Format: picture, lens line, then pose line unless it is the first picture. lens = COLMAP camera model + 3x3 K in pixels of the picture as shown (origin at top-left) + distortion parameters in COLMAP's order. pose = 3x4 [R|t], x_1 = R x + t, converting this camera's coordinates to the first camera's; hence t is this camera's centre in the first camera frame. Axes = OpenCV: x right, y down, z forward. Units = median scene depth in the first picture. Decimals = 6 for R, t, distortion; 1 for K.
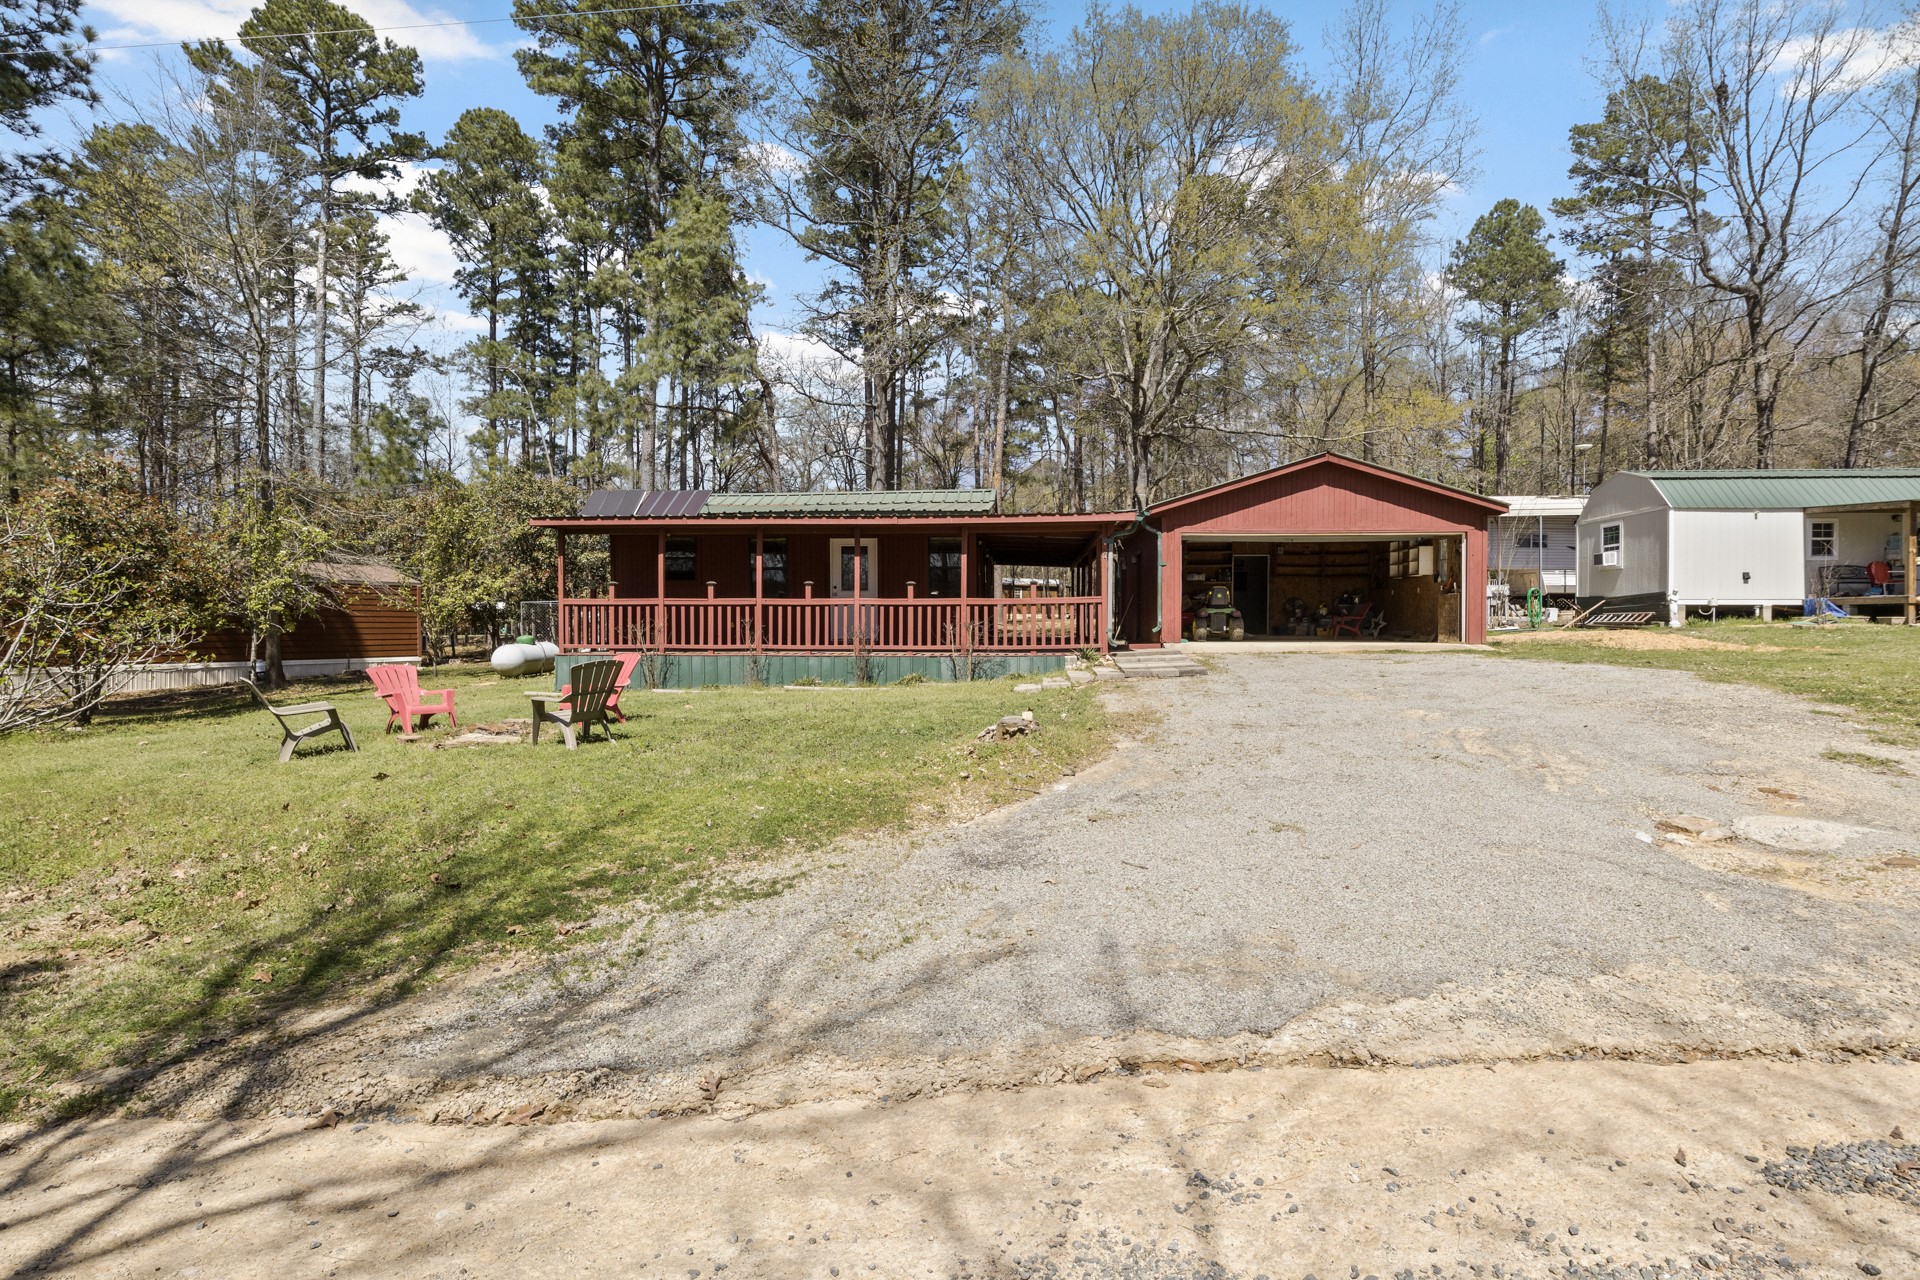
lens RADIAL K [[967.0, 0, 969.3], [0, 967.0, 640.1], [0, 0, 1]] dist [0.002786, 0.000554]
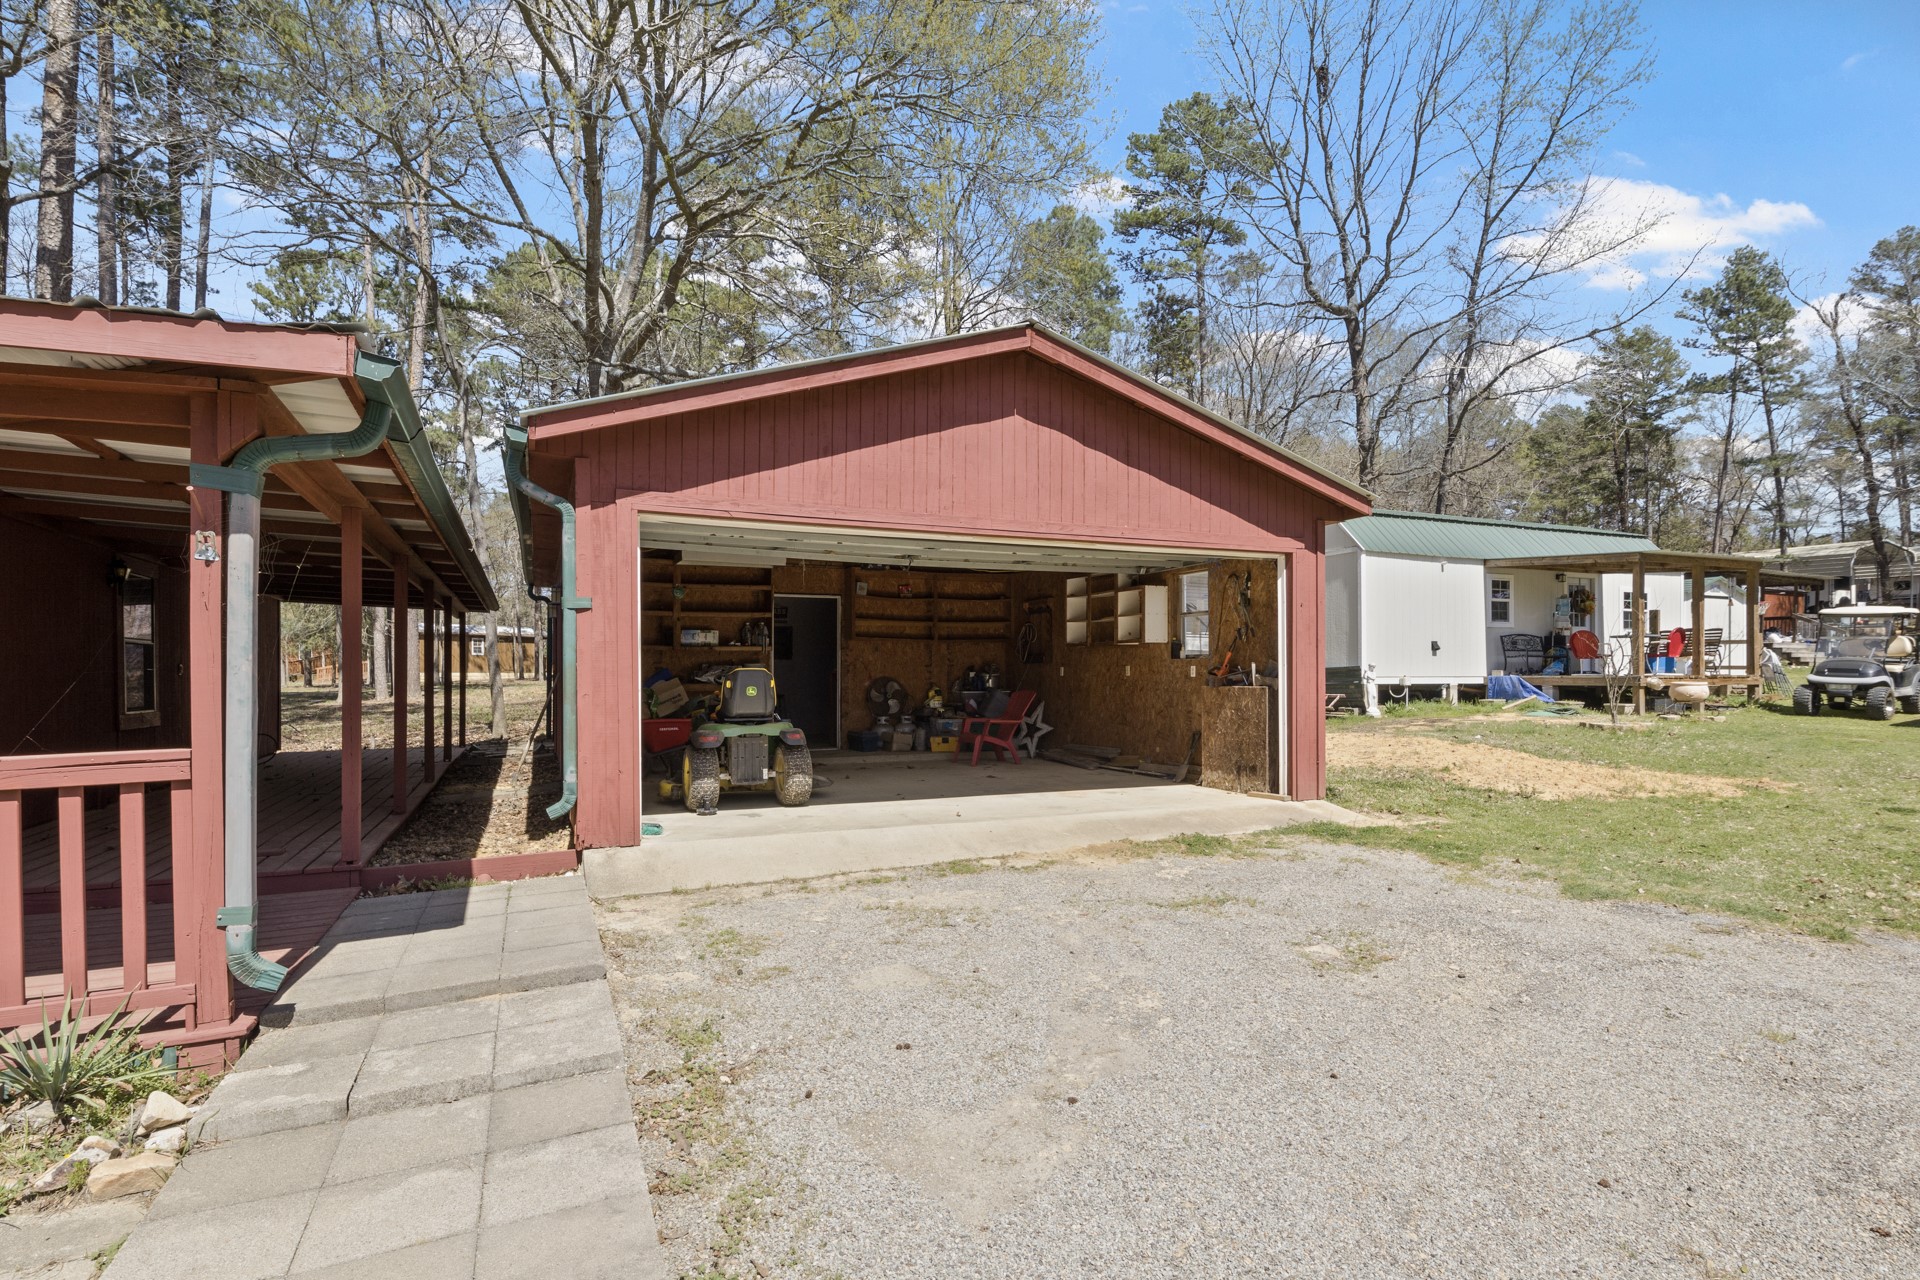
lens RADIAL K [[974.0, 0, 959.1], [0, 974.0, 672.3], [0, 0, 1]] dist [-0.011691, 0.000301]
pose [[0.889780, -0.002188, 0.456385, 0.126471], [0.010471, 0.999823, -0.015621, -0.038053], [-0.456270, 0.018678, 0.889645, 0.502644]]
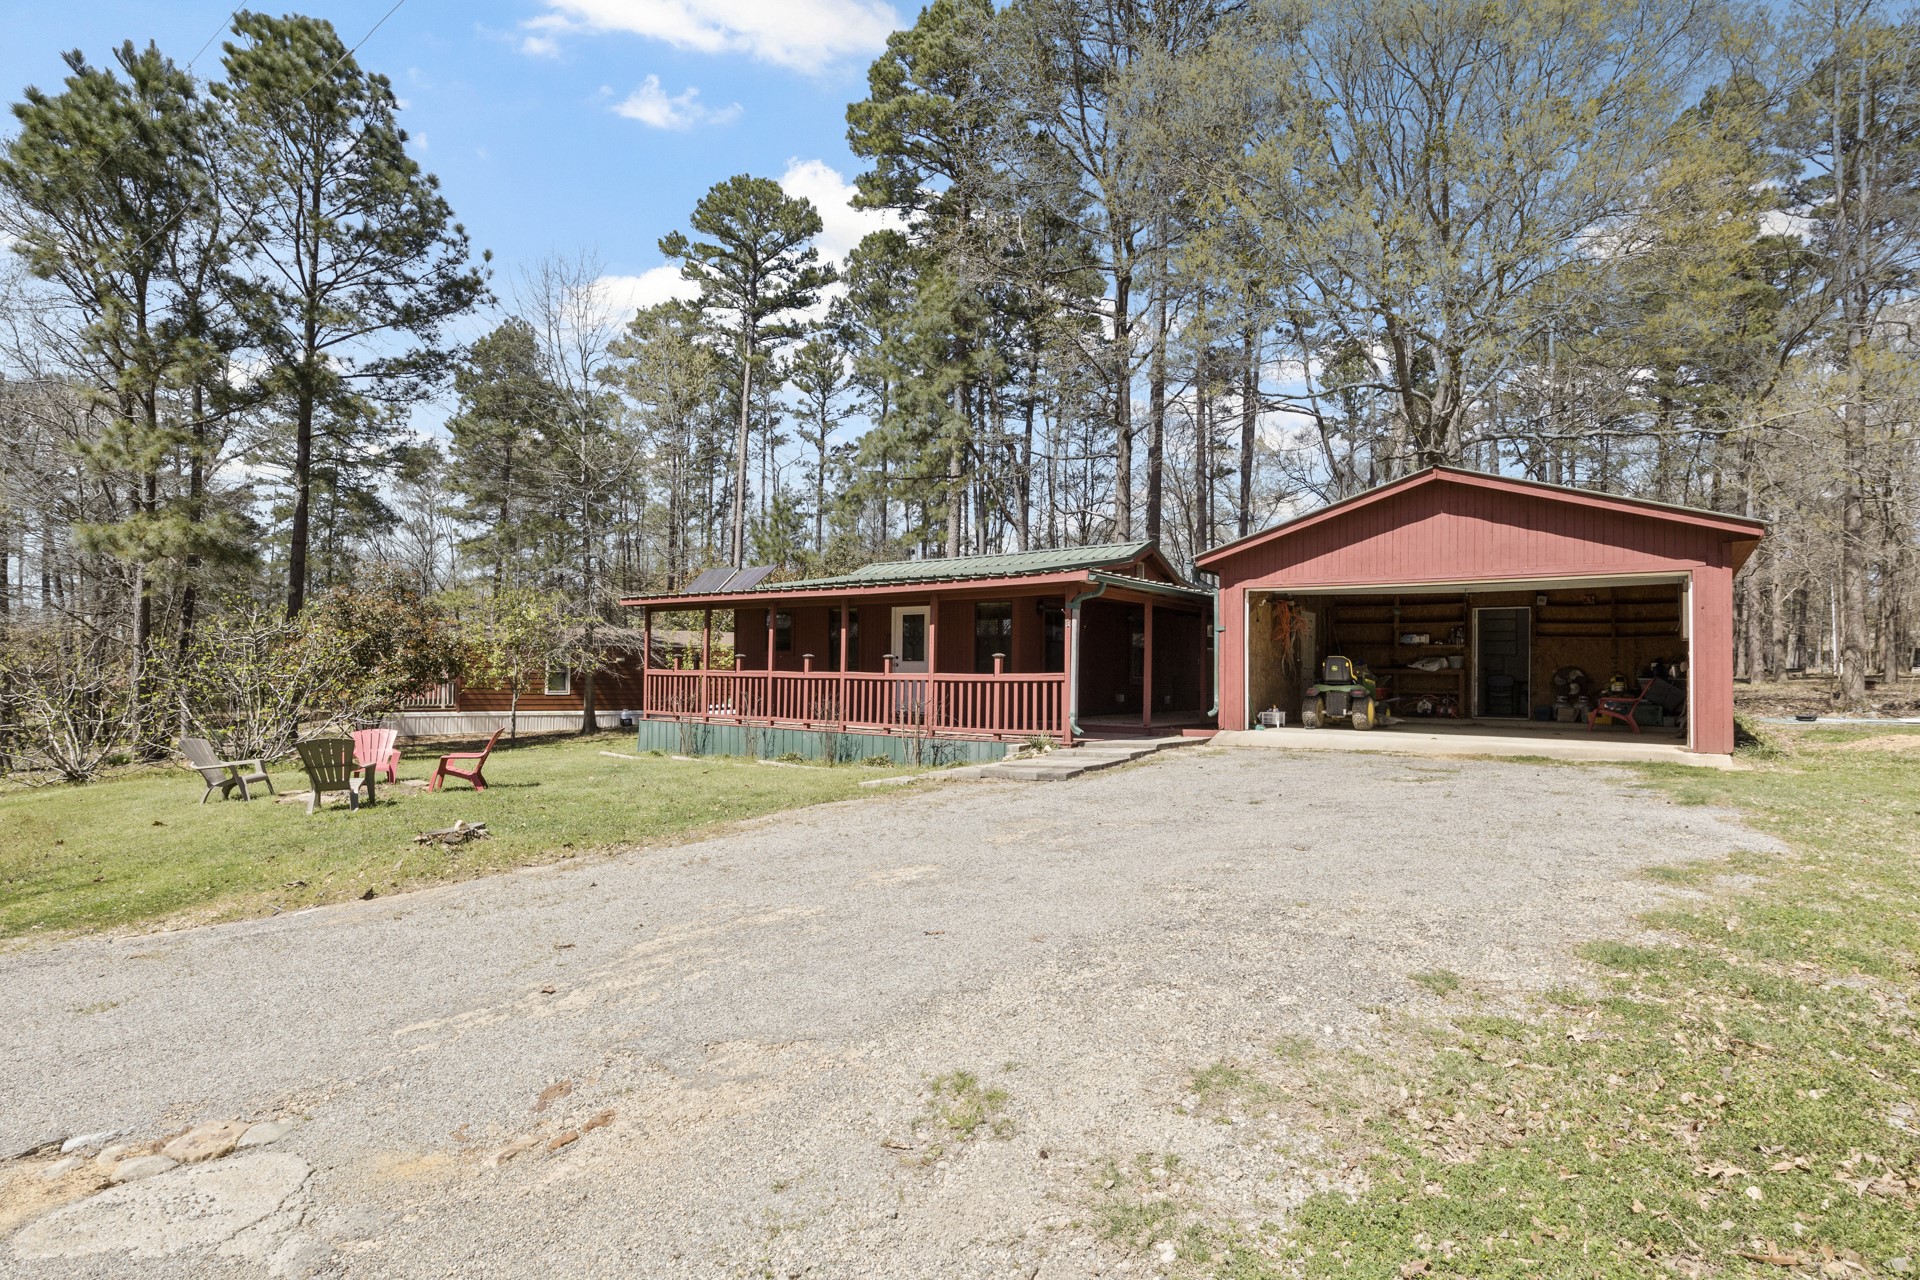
lens RADIAL K [[974.0, 0, 959.1], [0, 974.0, 672.3], [0, 0, 1]] dist [-0.011691, 0.000301]
pose [[0.841978, 0.009210, -0.539433, 0.342332], [-0.019345, 0.999727, -0.013126, -0.022242], [0.539164, 0.021488, 0.841926, 0.171422]]
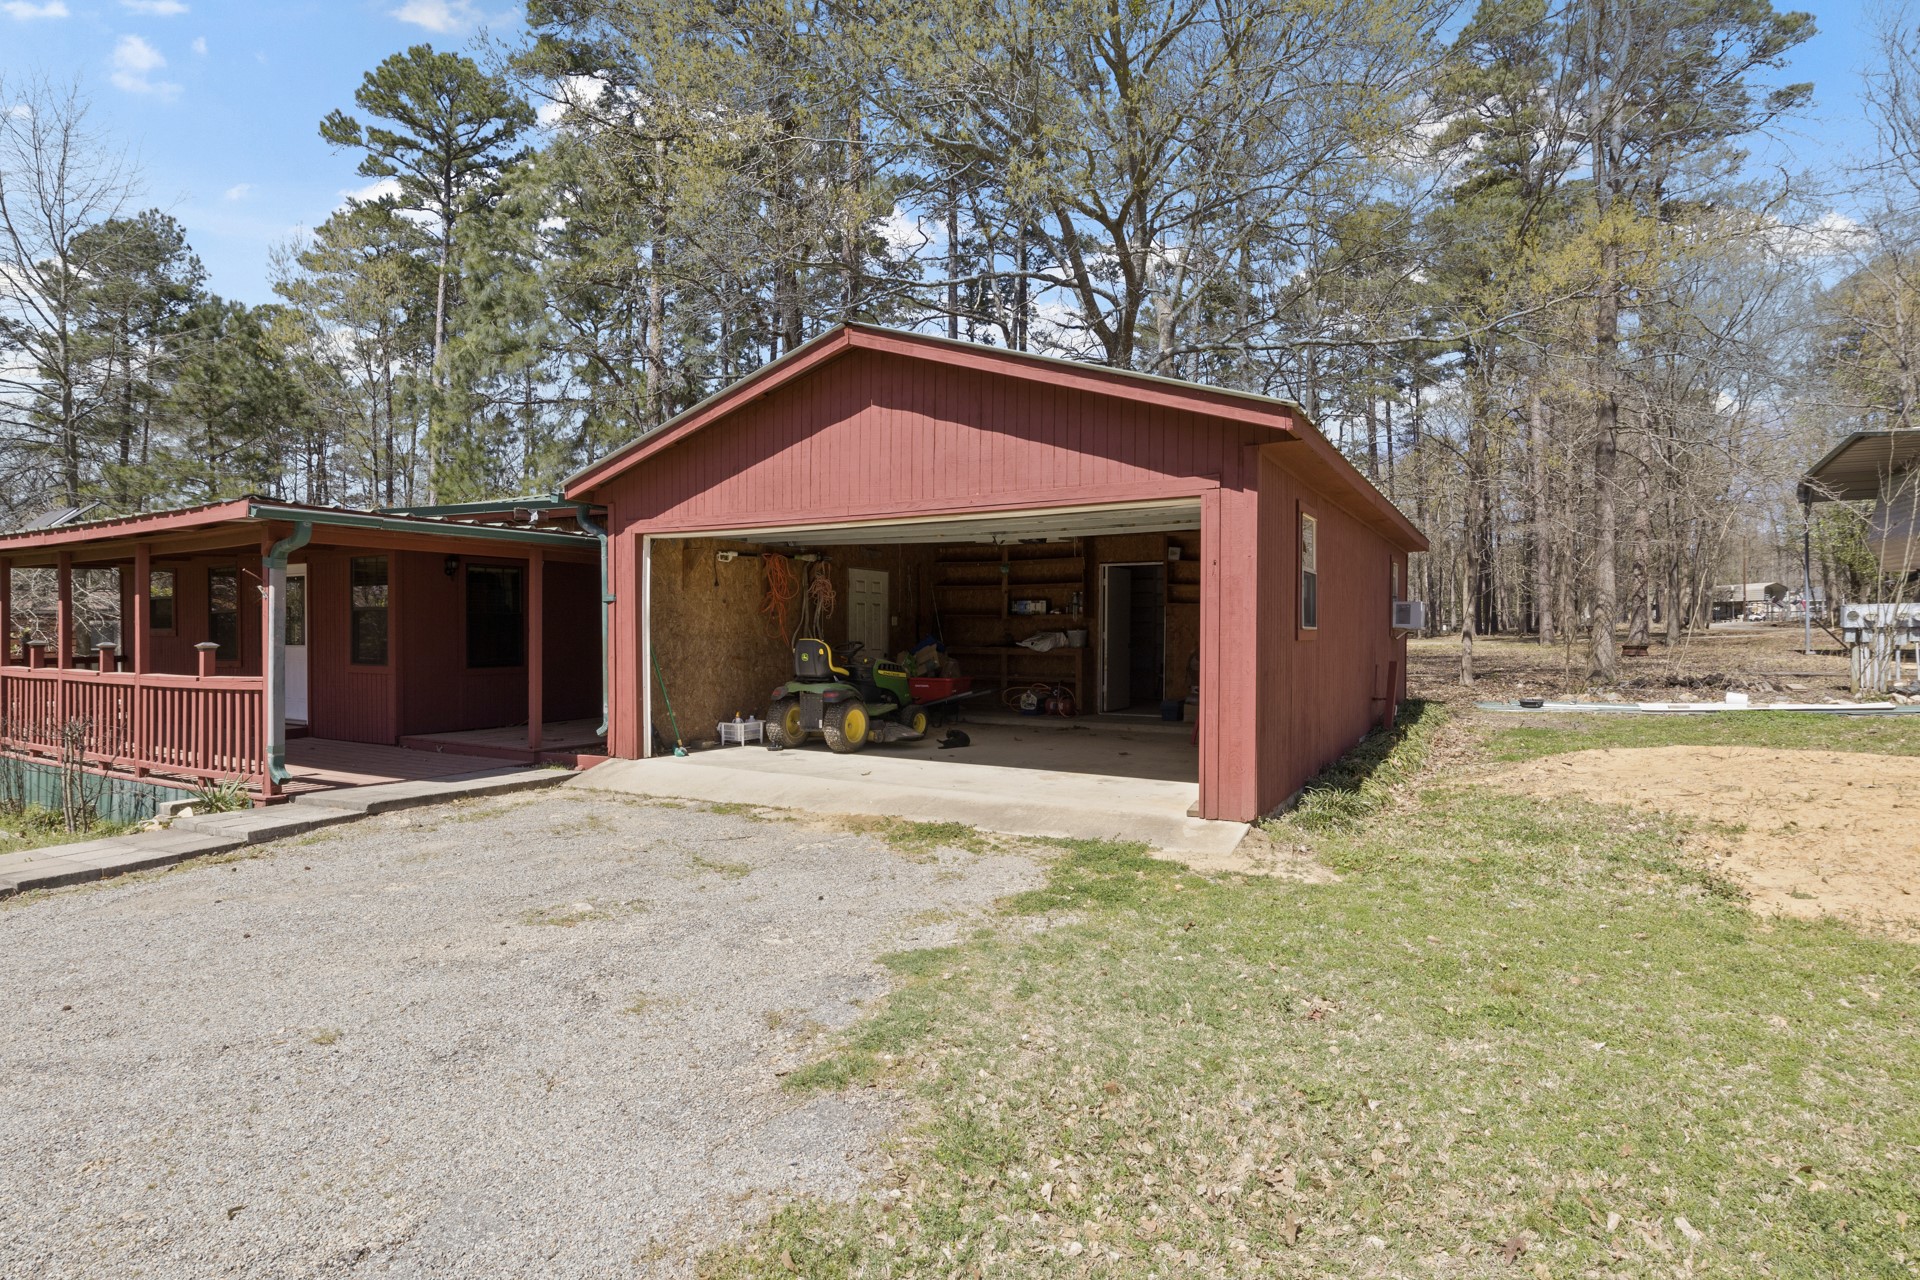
lens RADIAL K [[967.0, 0, 969.3], [0, 967.0, 640.1], [0, 0, 1]] dist [0.002786, 0.000554]
pose [[0.891635, 0.004481, -0.452733, 0.451595], [-0.006869, 0.999970, -0.003632, -0.043607], [0.452703, 0.006349, 0.891639, 0.491475]]
